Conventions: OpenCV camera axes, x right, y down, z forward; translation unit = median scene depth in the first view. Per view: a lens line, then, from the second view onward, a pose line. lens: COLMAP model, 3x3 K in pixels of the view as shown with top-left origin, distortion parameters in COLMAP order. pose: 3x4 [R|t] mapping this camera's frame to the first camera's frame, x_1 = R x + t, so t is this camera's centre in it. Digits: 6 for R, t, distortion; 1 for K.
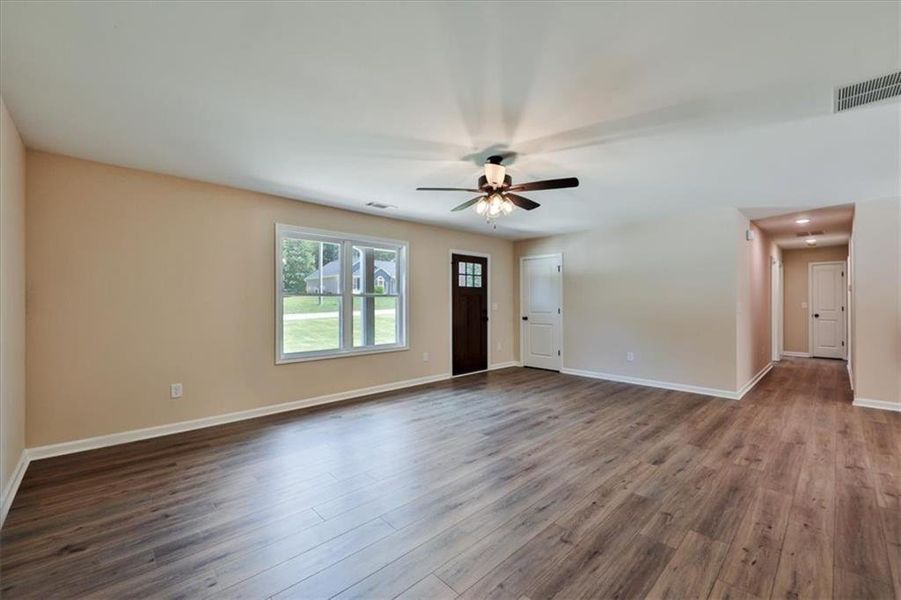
lens RADIAL K [[377.5, 0, 439.0], [0, 377.5, 305.7], [0, 0, 1]] dist [0.001383, -0.000083]
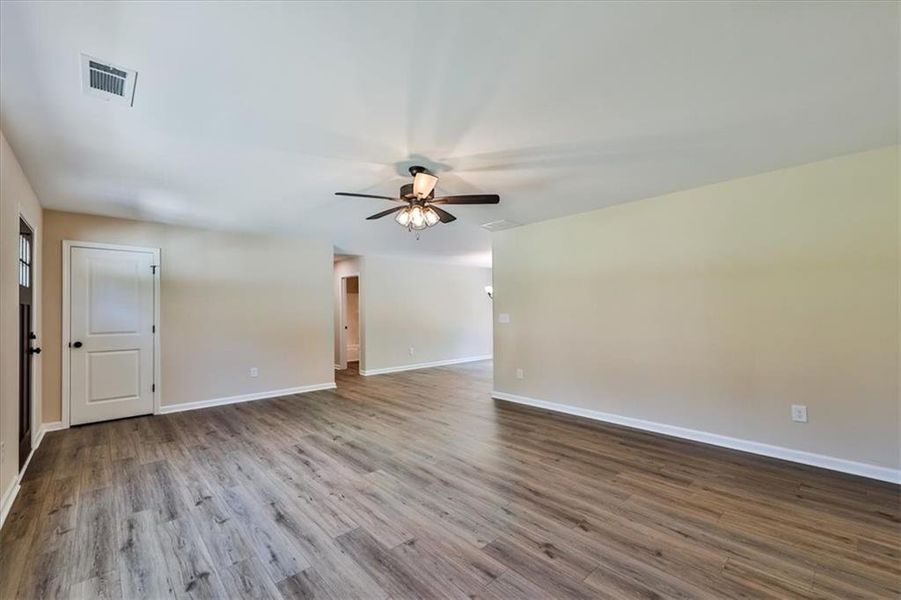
lens RADIAL K [[377.5, 0, 439.0], [0, 377.5, 305.7], [0, 0, 1]] dist [0.001383, -0.000083]
pose [[0.001036, 0.019907, 0.999801, -0.730438], [0.018257, 0.999635, -0.019923, -0.010226], [-0.999833, 0.018274, 0.000672, 0.839242]]
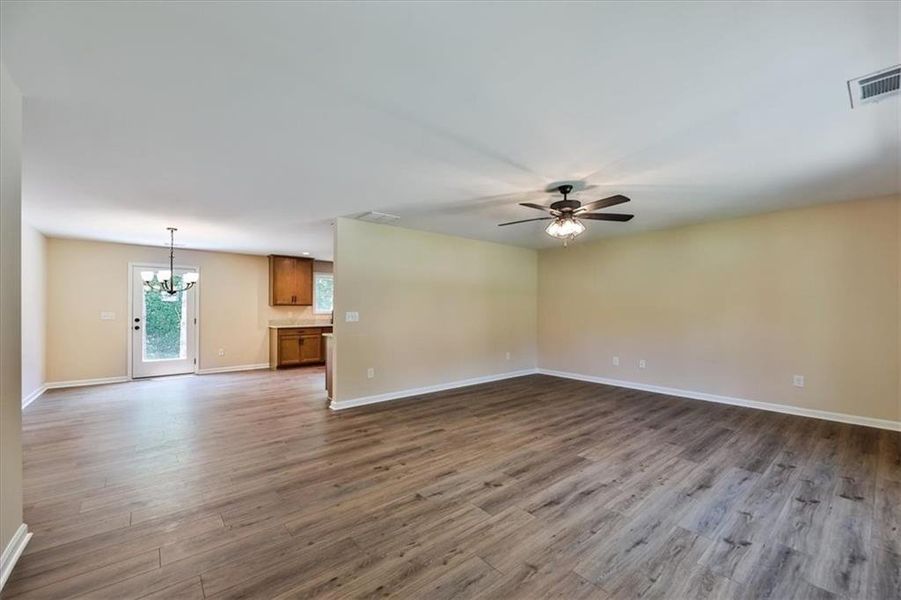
lens RADIAL K [[356.0, 0, 451.5], [0, 356.0, 305.8], [0, 0, 1]] dist [0.001241, -0.000218]
pose [[-0.998739, 0.004756, 0.049973, 0.386846], [0.005005, 0.999976, 0.004844, -0.020494], [-0.049949, 0.005088, -0.998739, 1.840505]]
